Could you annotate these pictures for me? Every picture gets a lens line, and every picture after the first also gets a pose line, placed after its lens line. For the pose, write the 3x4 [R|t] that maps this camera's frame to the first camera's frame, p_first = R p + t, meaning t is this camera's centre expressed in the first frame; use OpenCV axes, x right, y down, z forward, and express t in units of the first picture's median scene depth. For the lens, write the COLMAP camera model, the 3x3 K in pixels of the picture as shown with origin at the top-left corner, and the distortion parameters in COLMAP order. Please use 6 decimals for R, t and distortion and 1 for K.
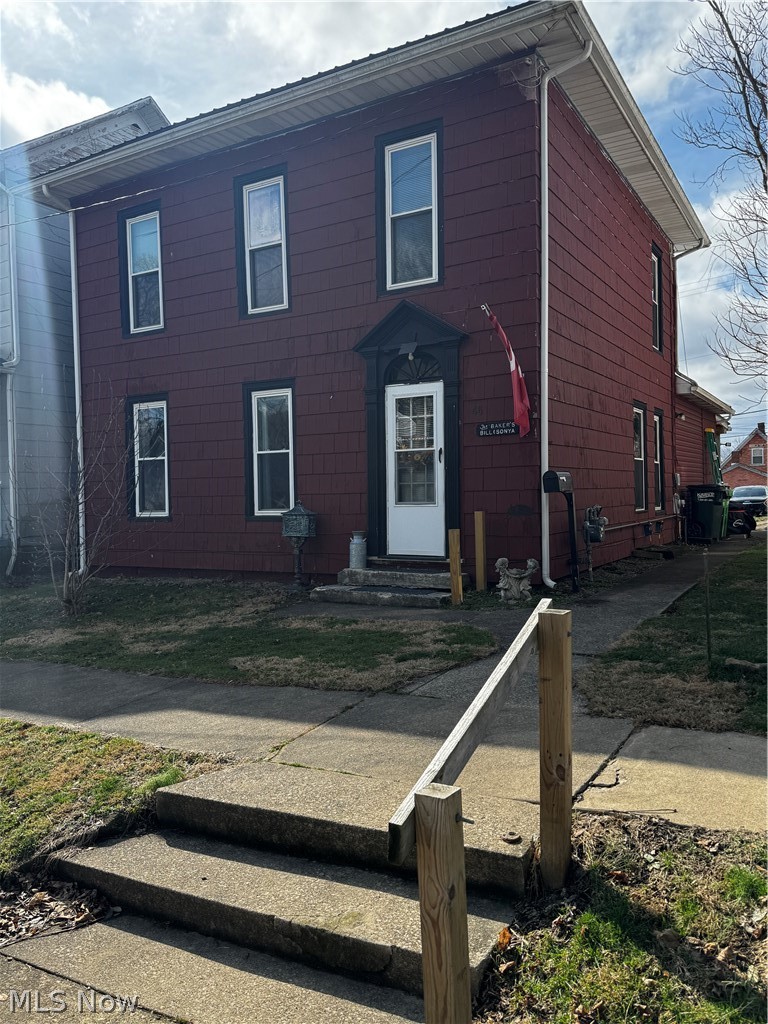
lens RADIAL K [[769.2, 0, 384.0], [0, 769.2, 512.0], [0, 0, 1]] dist [0.133649, -0.216237]
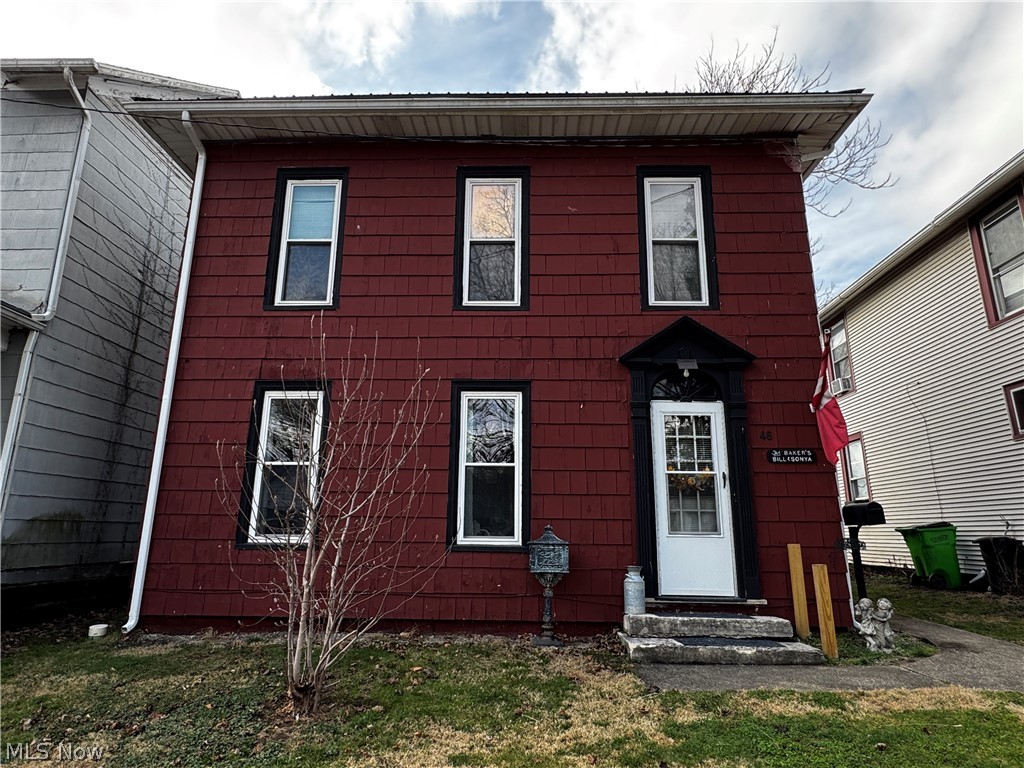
lens RADIAL K [[607.4, 0, 512.0], [0, 607.4, 384.0], [0, 0, 1]] dist [-0.001095, -0.000473]
pose [[0.873360, 0.143558, 0.465438, -0.483877], [-0.016976, 0.963970, -0.265470, 0.011861], [-0.486779, 0.223950, 0.844330, 0.468750]]
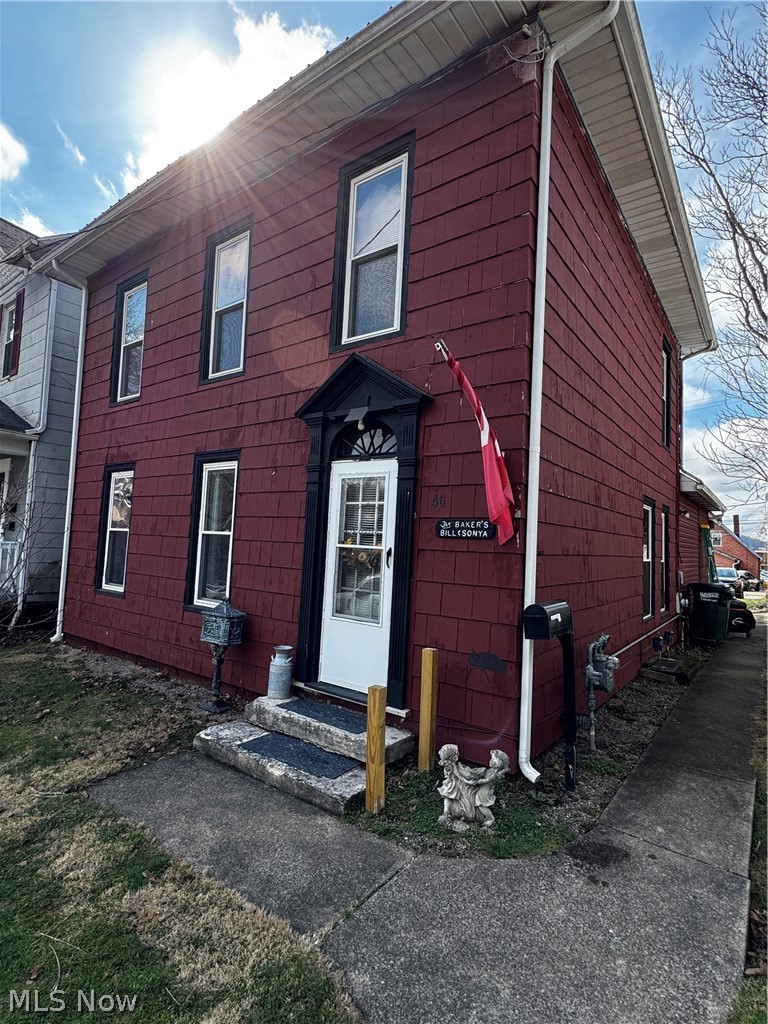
lens RADIAL K [[523.8, 0, 384.0], [0, 523.8, 512.0], [0, 0, 1]] dist [0.001074, -0.000639]
pose [[0.992427, 0.057601, -0.108491, 0.116039], [-0.066509, 0.994545, -0.080358, -0.073947], [0.103271, 0.086965, 0.990844, 0.484034]]
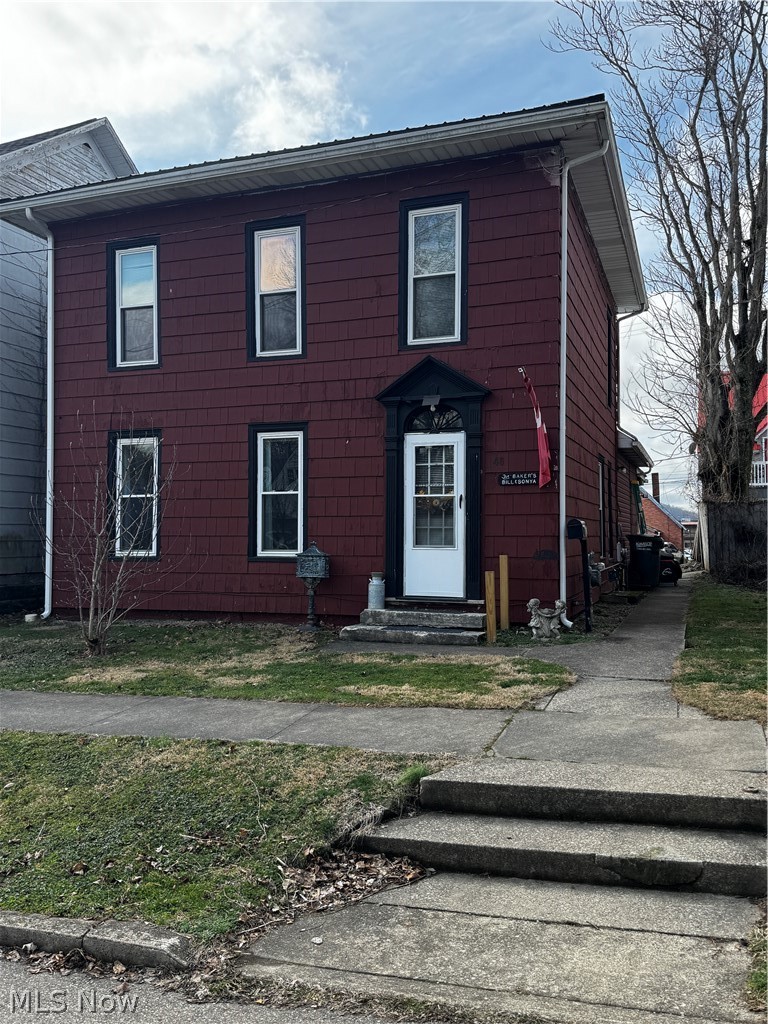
lens RADIAL K [[849.3, 0, 384.0], [0, 849.3, 512.0], [0, 0, 1]] dist [0.195702, -0.387782]
pose [[0.983184, 0.024736, 0.180933, -0.233520], [-0.014922, 0.998353, -0.055402, 0.006867], [-0.182005, 0.051770, 0.981934, -0.124703]]
